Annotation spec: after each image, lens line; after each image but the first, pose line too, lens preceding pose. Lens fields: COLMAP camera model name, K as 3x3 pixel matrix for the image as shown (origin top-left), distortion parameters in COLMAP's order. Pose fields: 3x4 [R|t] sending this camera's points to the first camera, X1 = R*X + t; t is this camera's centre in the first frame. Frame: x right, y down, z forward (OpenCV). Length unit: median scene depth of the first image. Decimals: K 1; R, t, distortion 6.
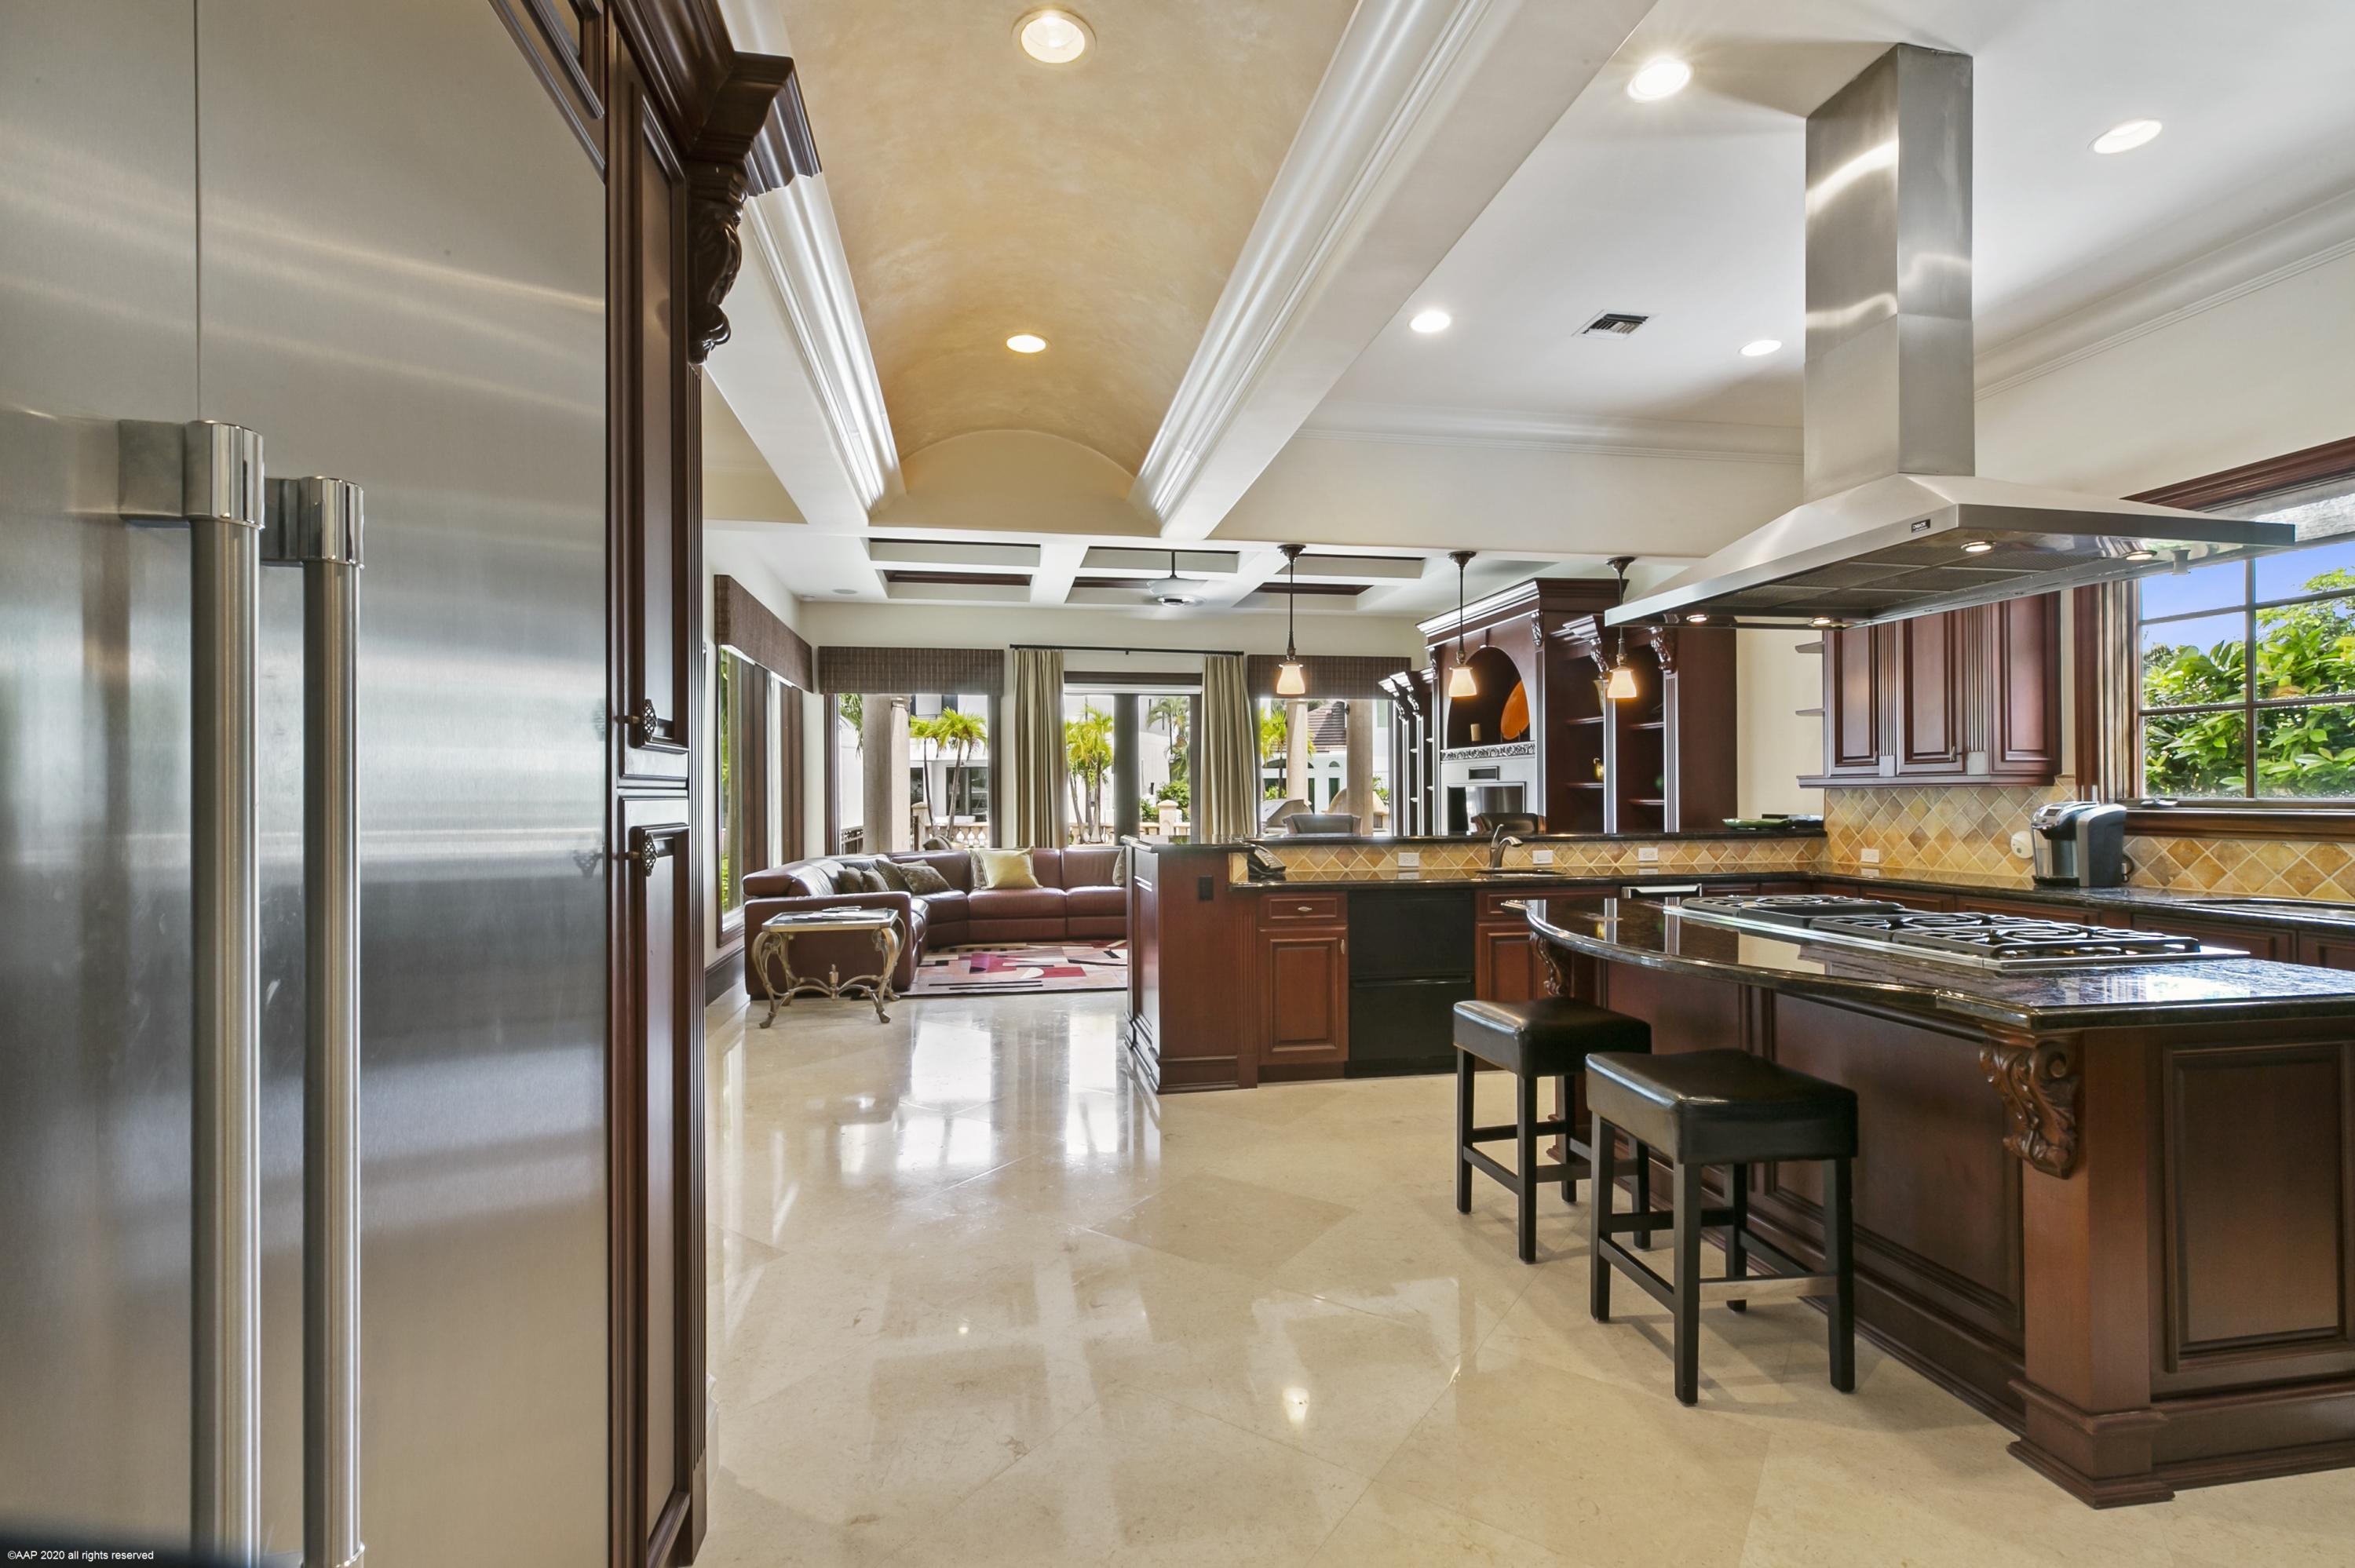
lens RADIAL K [[1091.2, 0, 1176.9], [0, 1091.2, 791.9], [0, 0, 1]] dist [-0.000461, -0.000238]
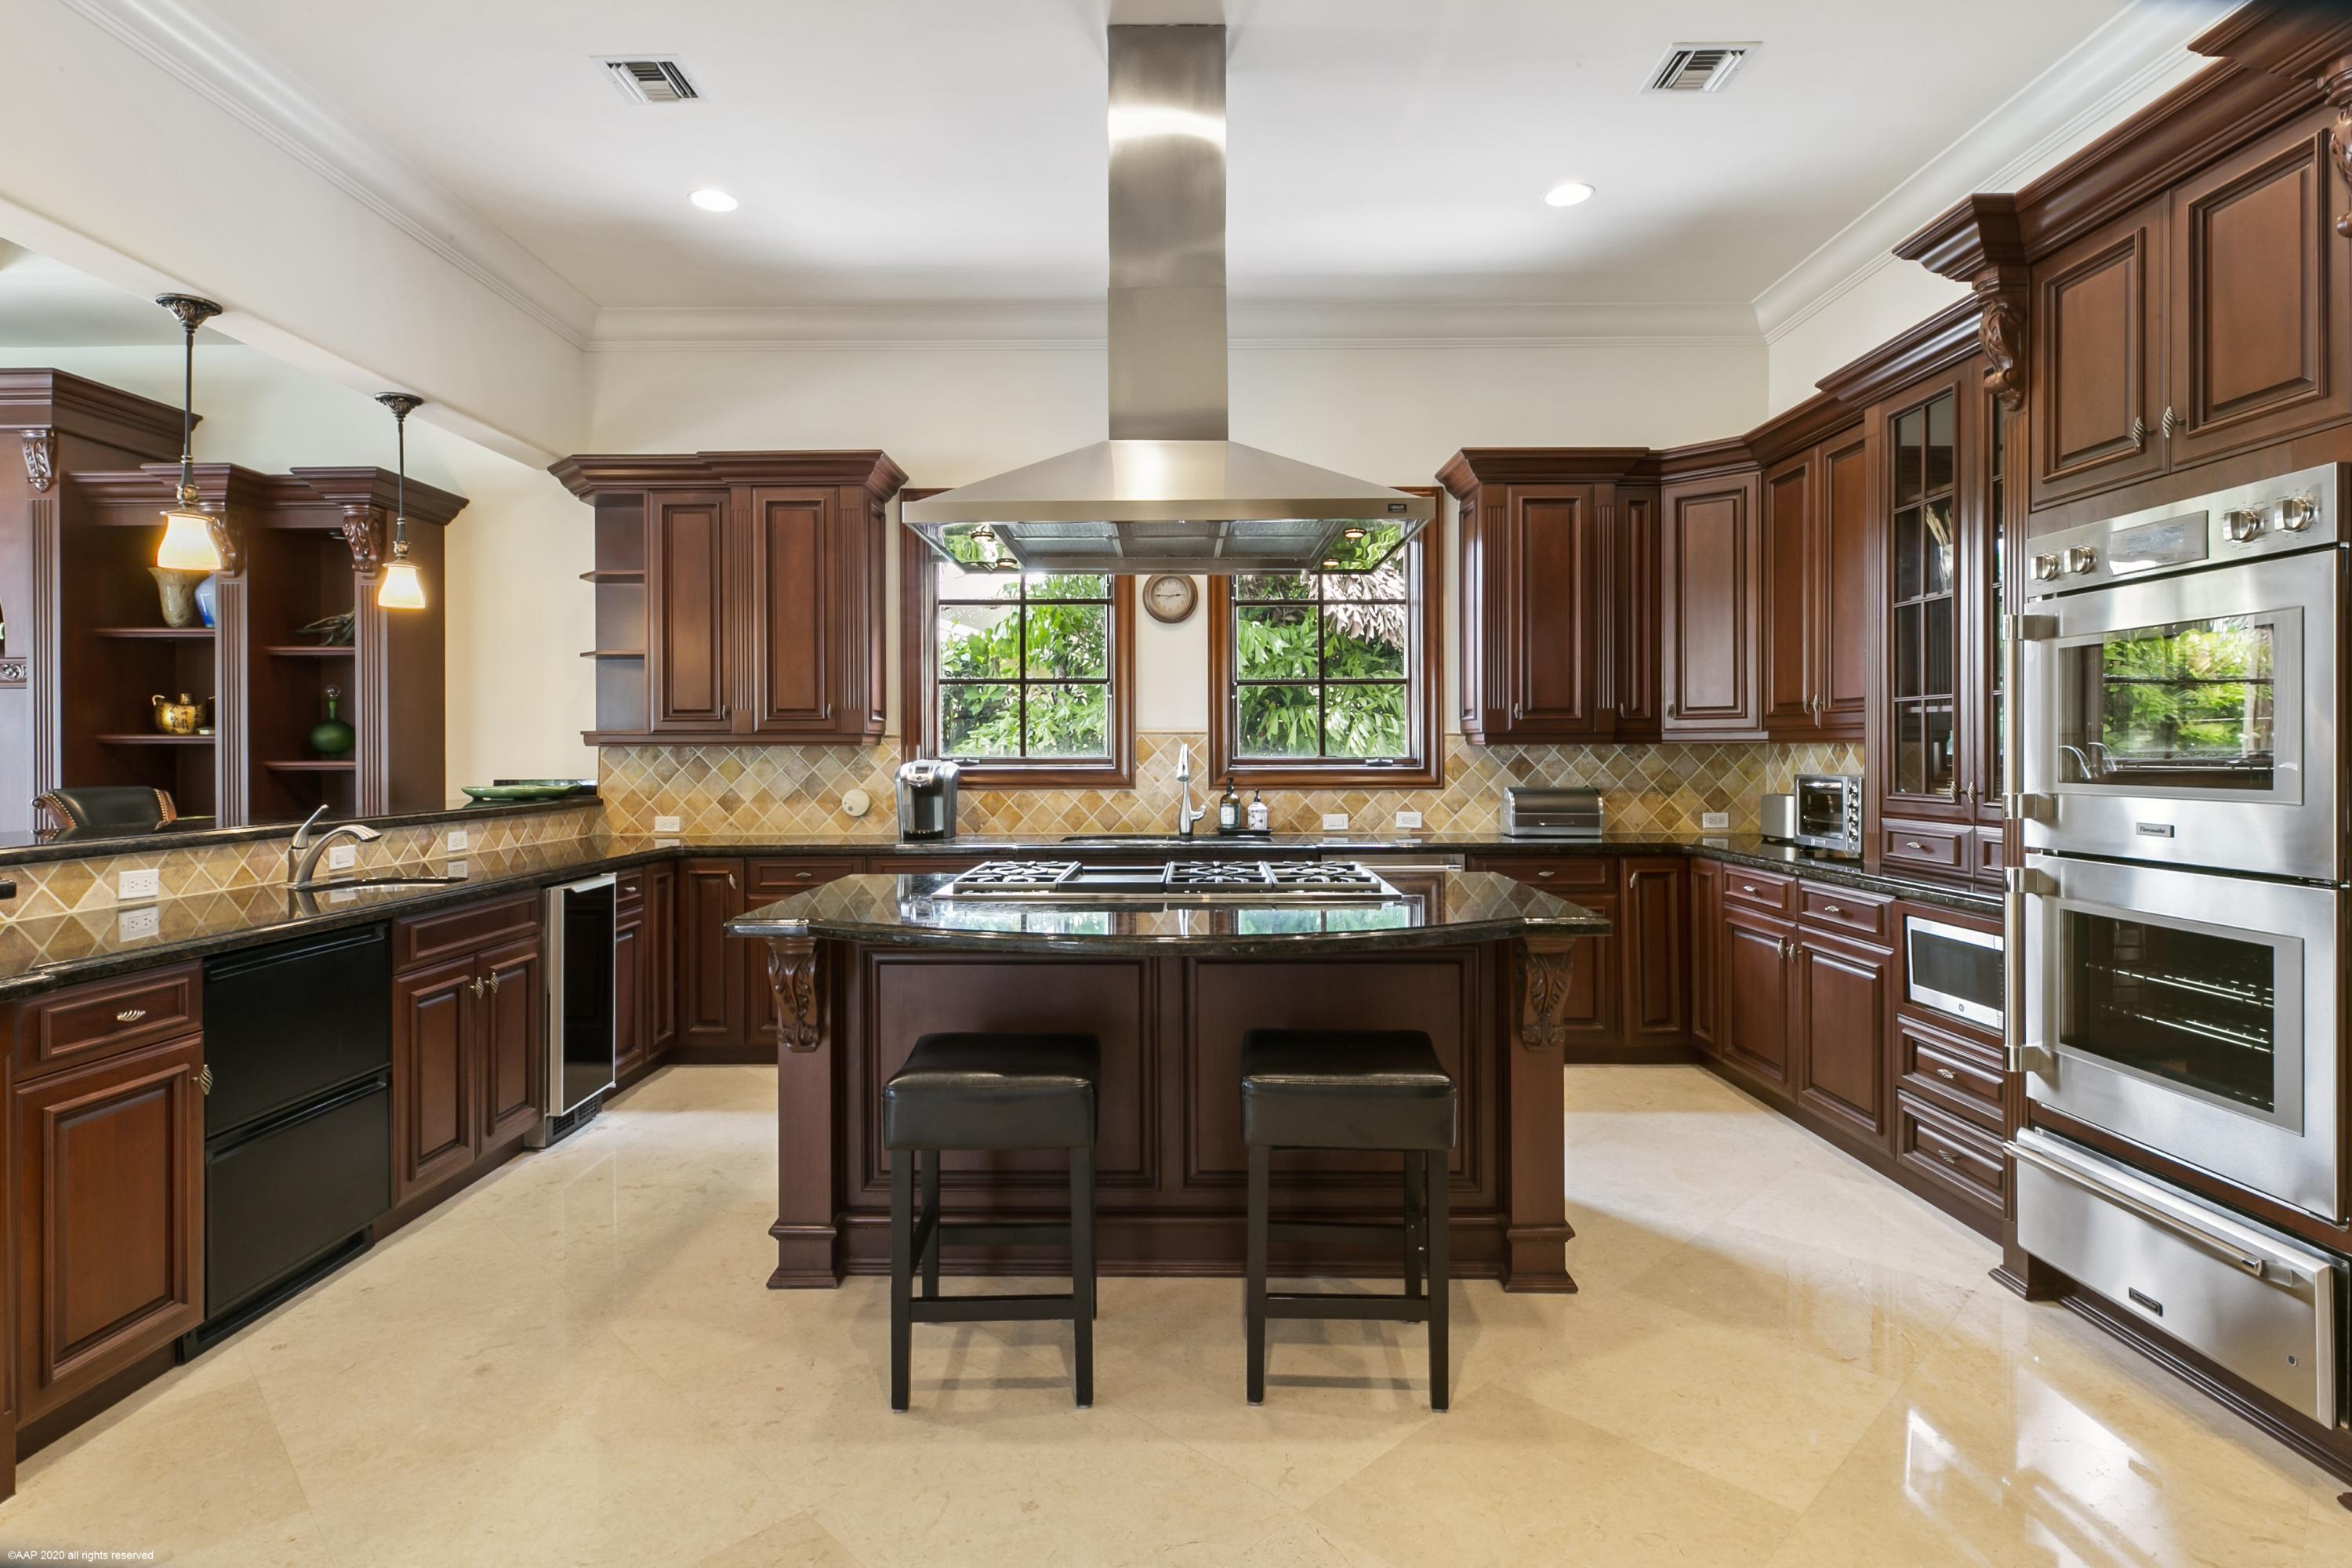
lens RADIAL K [[1200.4, 0, 1170.3], [0, 1200.4, 758.6], [0, 0, 1]] dist [0.002988, 0.000726]
pose [[0.179319, -0.002636, 0.983788, -0.275073], [-0.000329, 0.999996, 0.002740, 0.003779], [-0.983791, -0.000815, 0.179317, 0.501543]]
